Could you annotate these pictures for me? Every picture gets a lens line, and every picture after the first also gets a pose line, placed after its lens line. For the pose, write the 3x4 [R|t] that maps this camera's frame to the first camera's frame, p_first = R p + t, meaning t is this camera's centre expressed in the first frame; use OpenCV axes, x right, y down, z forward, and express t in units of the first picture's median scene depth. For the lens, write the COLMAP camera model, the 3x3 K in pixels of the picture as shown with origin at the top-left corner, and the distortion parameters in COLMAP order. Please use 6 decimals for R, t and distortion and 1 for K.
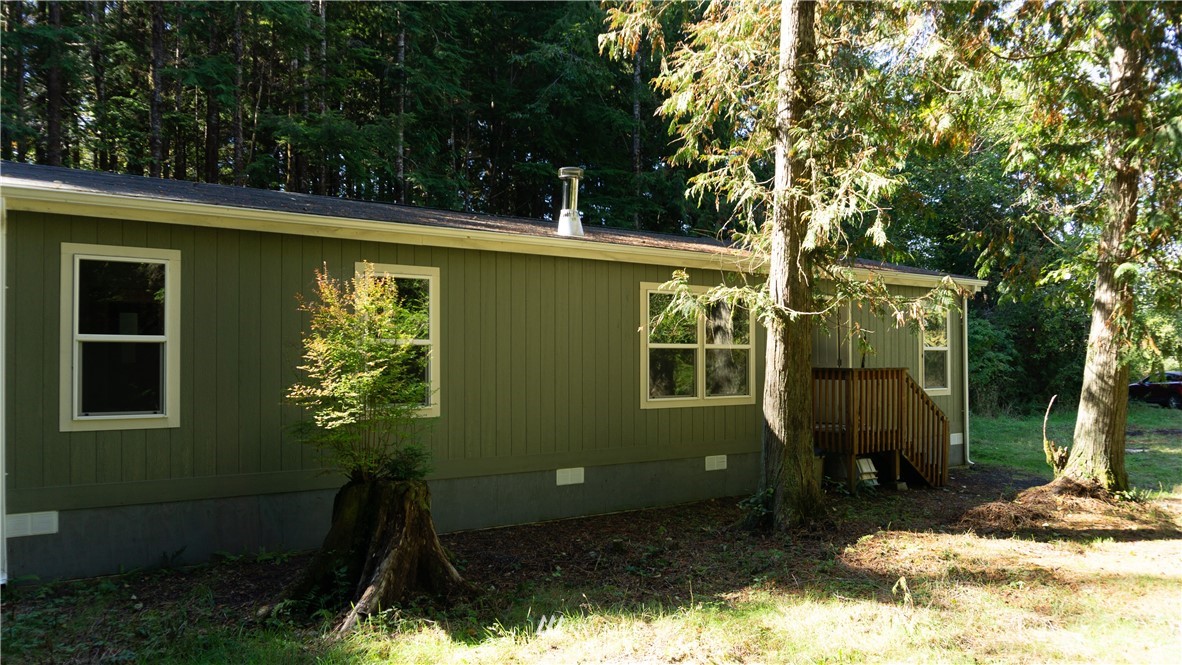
lens RADIAL K [[607.4, 0, 591.4], [0, 607.4, 349.8], [0, 0, 1]] dist [-0.012177, 0.000389]
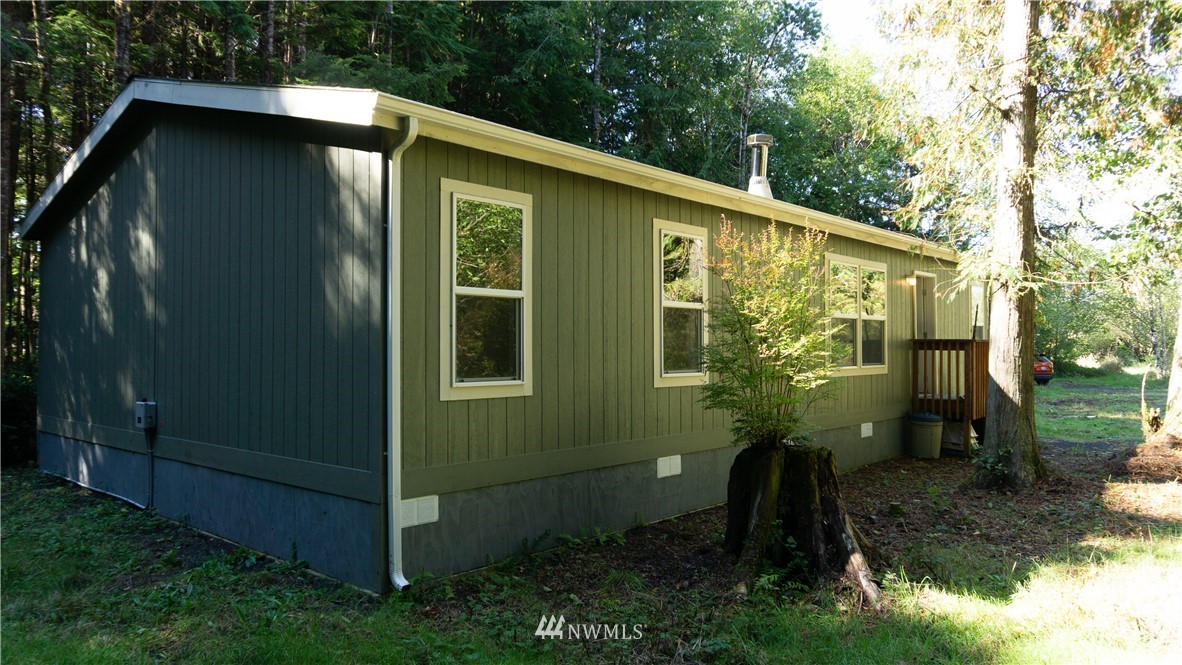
lens RADIAL K [[621.4, 0, 594.1], [0, 621.4, 327.6], [0, 0, 1]] dist [-0.011598, 0.001739]
pose [[0.981171, 0.007148, 0.193007, -0.773828], [-0.006403, 0.999969, -0.004485, 0.032876], [-0.193033, 0.003165, 0.981187, 0.093338]]
